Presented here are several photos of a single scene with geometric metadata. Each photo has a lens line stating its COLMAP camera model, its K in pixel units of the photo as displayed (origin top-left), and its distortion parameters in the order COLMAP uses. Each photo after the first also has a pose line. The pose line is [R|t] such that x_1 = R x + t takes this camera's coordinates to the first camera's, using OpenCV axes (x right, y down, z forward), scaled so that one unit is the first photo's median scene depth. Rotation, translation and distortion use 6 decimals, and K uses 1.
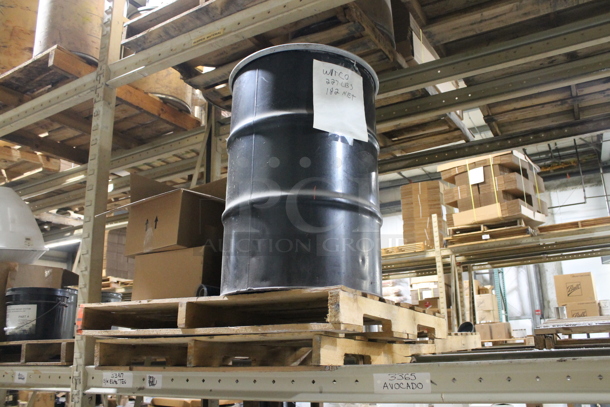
lens RADIAL K [[523.2, 0, 305.0], [0, 523.2, 203.5], [0, 0, 1]] dist [-0.174254, 0.166882]
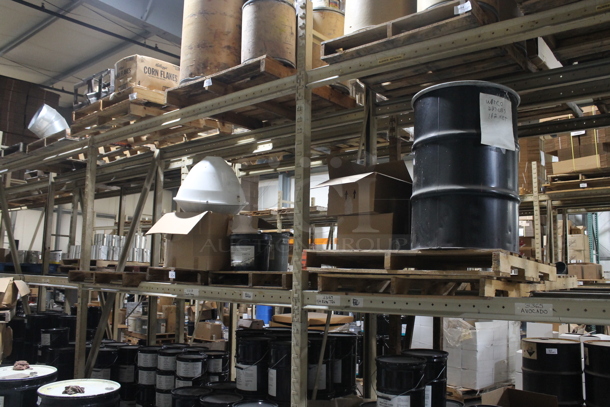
lens RADIAL K [[523.2, 0, 305.0], [0, 523.2, 203.5], [0, 0, 1]] dist [-0.174254, 0.166882]
pose [[0.987443, 0.028093, -0.155460, -0.165860], [-0.005950, 0.989977, 0.141106, -0.117975], [0.157866, -0.138409, 0.977712, -0.369764]]
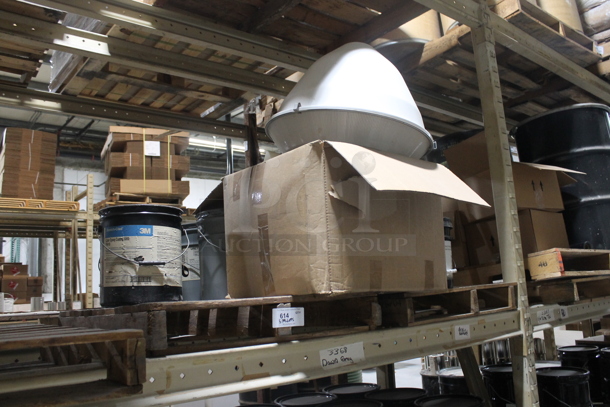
lens RADIAL K [[523.2, 0, 305.0], [0, 523.2, 203.5], [0, 0, 1]] dist [-0.174254, 0.166882]
pose [[0.361613, 0.167157, 0.917221, -1.321795], [-0.200248, 0.974761, -0.098696, 0.257243], [-0.910570, -0.147982, 0.385959, 0.871906]]
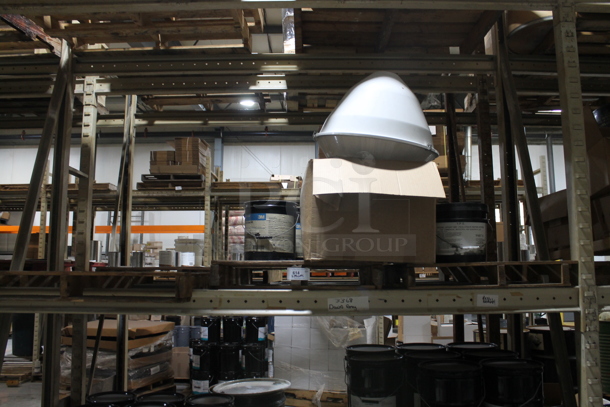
lens RADIAL K [[523.2, 0, 305.0], [0, 523.2, 203.5], [0, 0, 1]] dist [-0.174254, 0.166882]
pose [[0.866374, 0.091211, 0.490995, -1.232715], [-0.156482, 0.983249, 0.093461, 0.126293], [-0.474246, -0.157805, 0.866134, 0.345757]]
